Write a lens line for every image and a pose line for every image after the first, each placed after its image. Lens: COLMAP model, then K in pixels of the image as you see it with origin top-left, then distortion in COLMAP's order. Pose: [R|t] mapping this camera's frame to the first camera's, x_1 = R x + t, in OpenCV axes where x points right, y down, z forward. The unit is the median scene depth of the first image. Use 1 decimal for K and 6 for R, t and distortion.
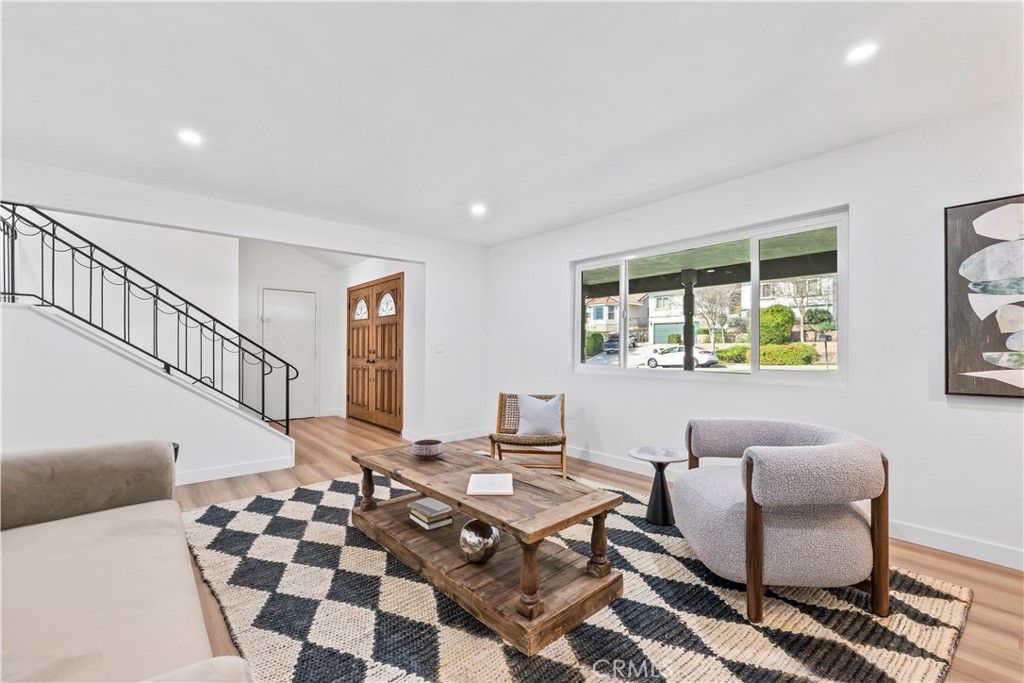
lens RADIAL K [[432.3, 0, 505.9], [0, 432.3, 346.2], [0, 0, 1]] dist [-0.004219, 0.000328]
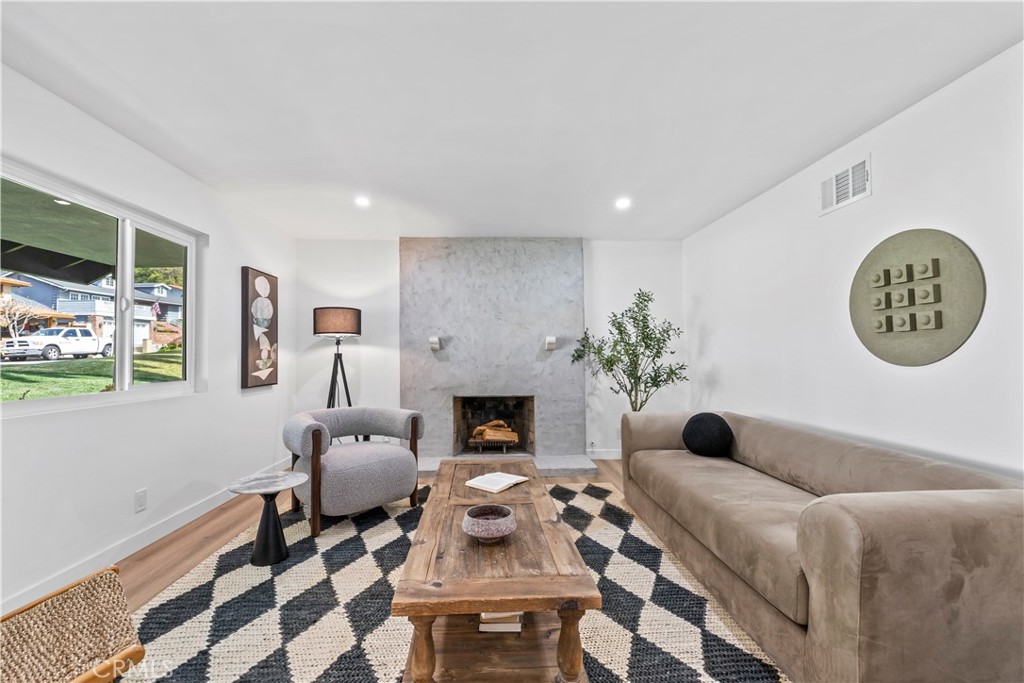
lens RADIAL K [[432.3, 0, 507.2], [0, 432.3, 344.4], [0, 0, 1]] dist [-0.004219, 0.000328]
pose [[-0.808337, 0.024820, 0.588197, -0.589953], [0.004467, 0.999341, -0.036030, 0.014898], [-0.588704, -0.026497, -0.807915, 1.581120]]
